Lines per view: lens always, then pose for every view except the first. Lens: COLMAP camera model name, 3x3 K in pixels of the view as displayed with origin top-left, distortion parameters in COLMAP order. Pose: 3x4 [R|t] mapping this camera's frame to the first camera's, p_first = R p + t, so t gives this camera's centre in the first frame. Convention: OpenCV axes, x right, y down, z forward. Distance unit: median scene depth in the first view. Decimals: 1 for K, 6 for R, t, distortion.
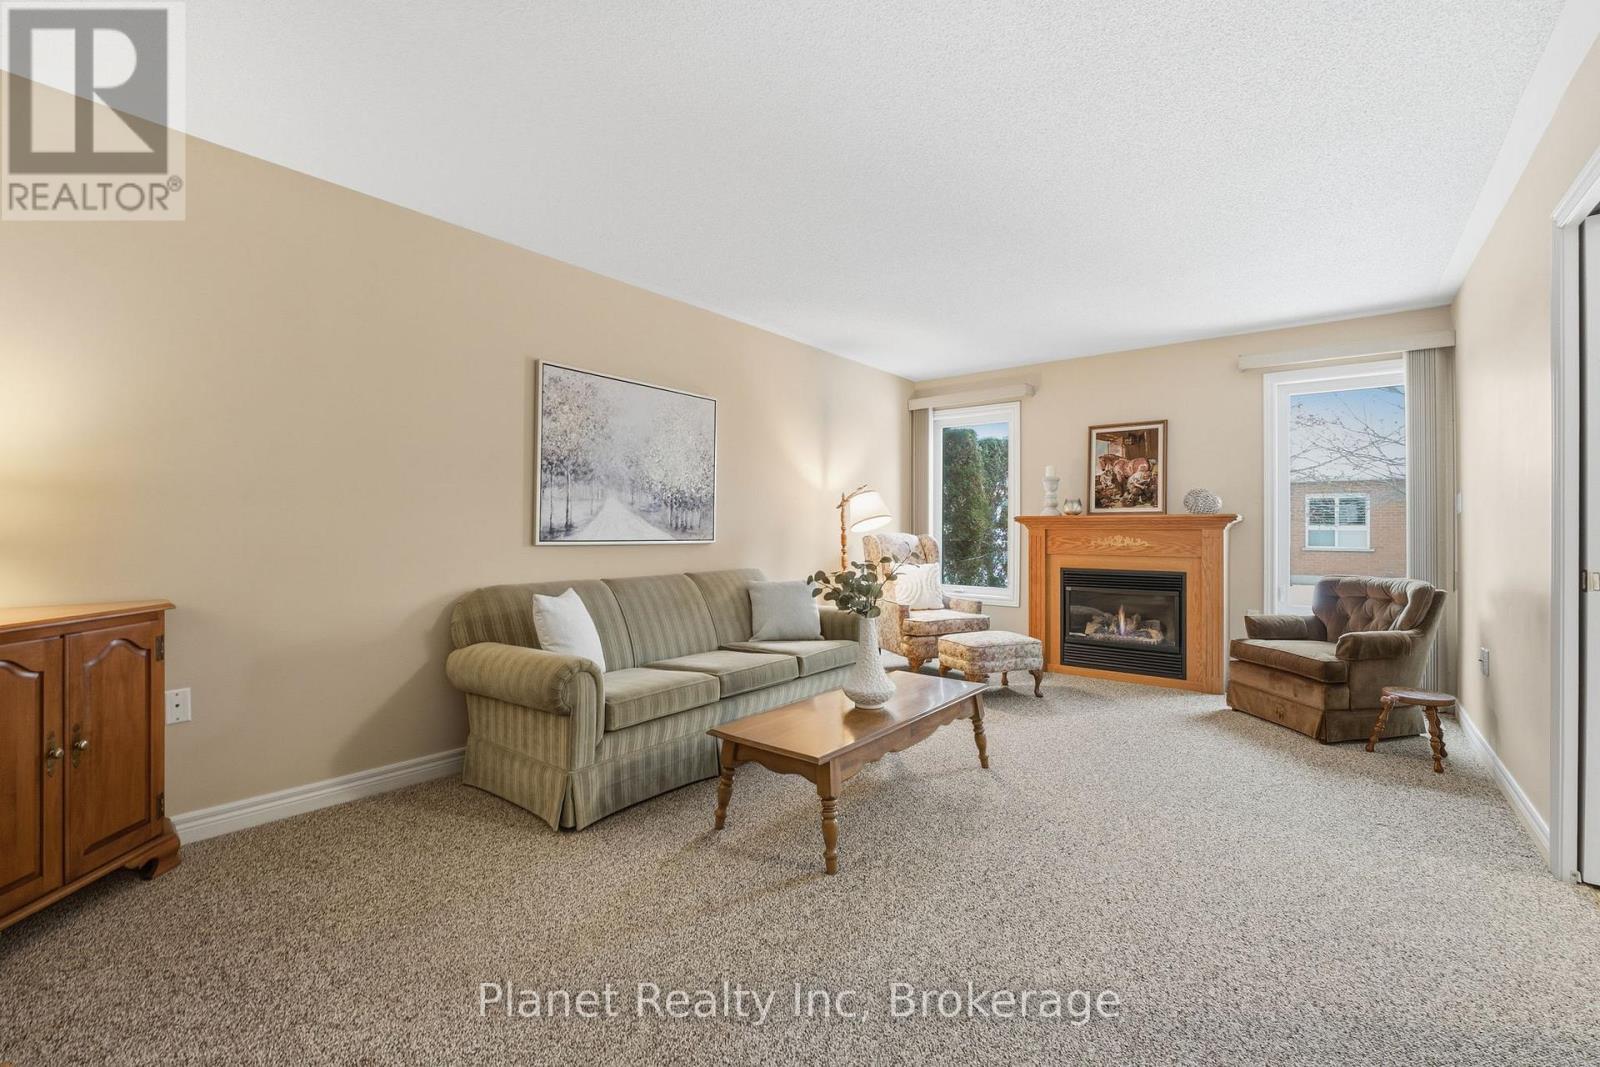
lens RADIAL K [[662.6, 0, 800.9], [0, 662.6, 526.3], [0, 0, 1]] dist [-0.025089, -0.000424]
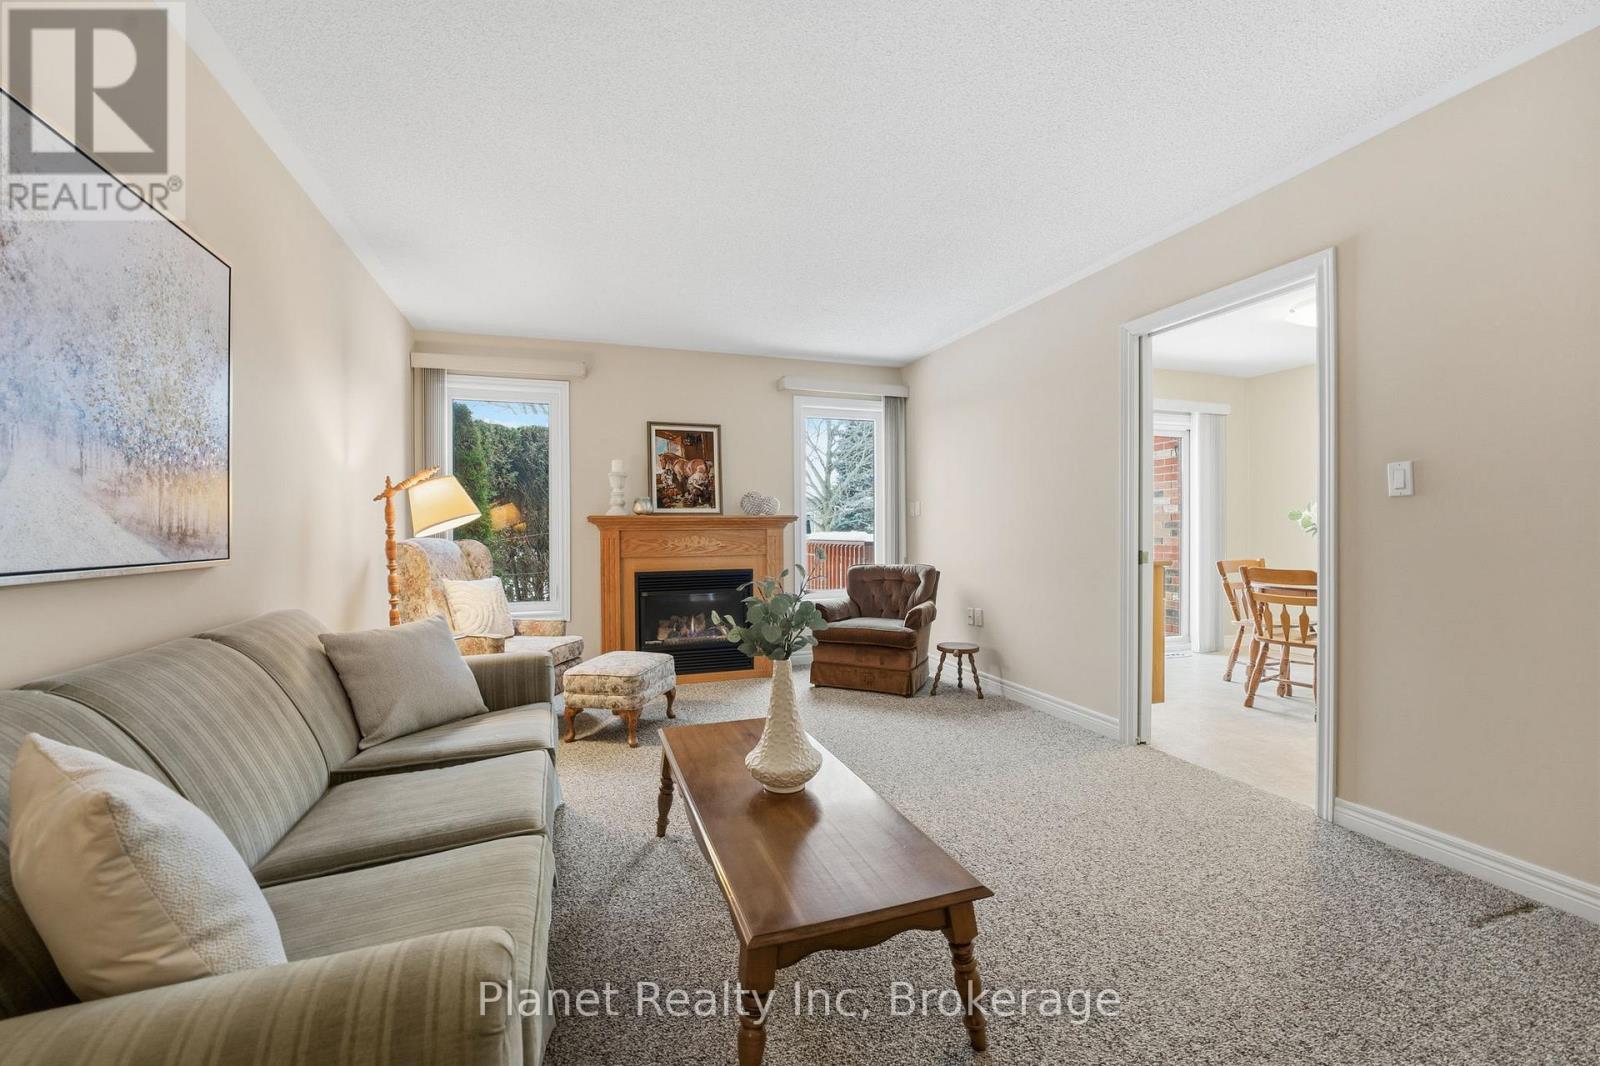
lens RADIAL K [[648.0, 0, 800.0], [0, 648.0, 533.0], [0, 0, 1]] dist [-0.027040, -0.000272]
pose [[0.539284, -0.012556, 0.842030, -0.251881], [0.006241, 0.999921, 0.010914, -0.000235], [-0.842101, -0.000631, 0.539320, 0.346969]]
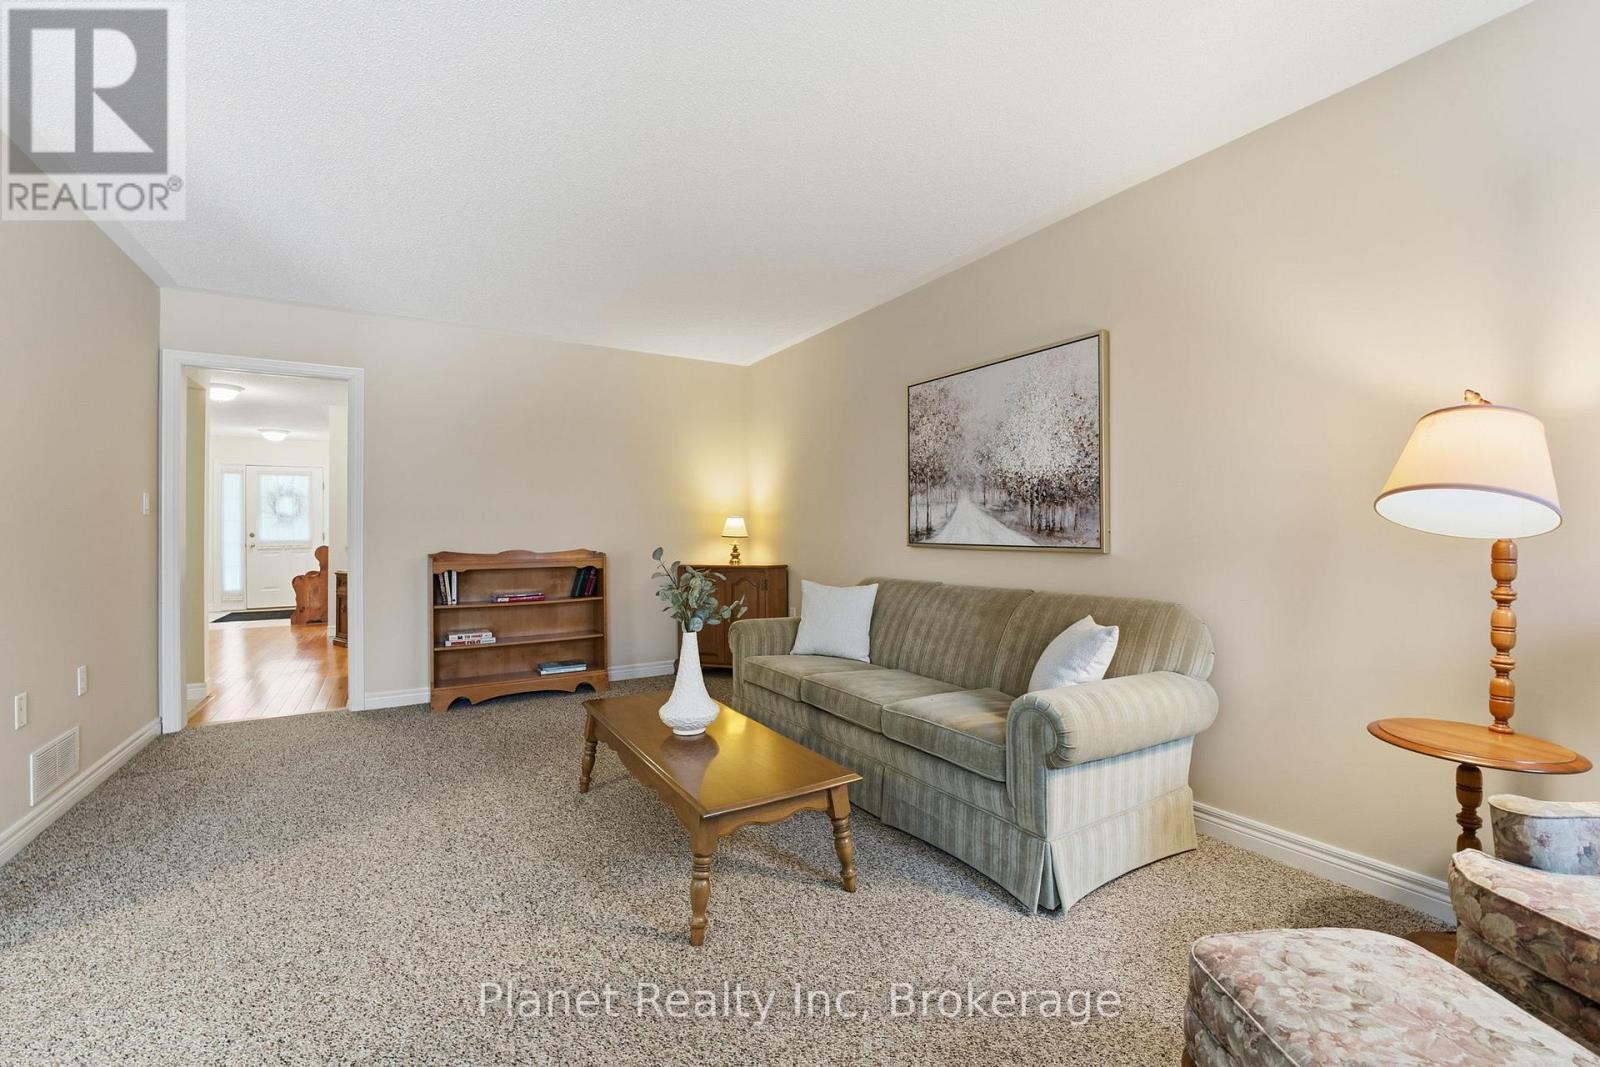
lens RADIAL K [[662.6, 0, 800.9], [0, 662.6, 526.3], [0, 0, 1]] dist [-0.025089, -0.000424]
pose [[-0.333297, -0.008962, -0.942779, 0.497239], [0.006133, 0.999913, -0.011674, 0.004054], [0.942802, -0.009672, -0.333213, 0.801553]]
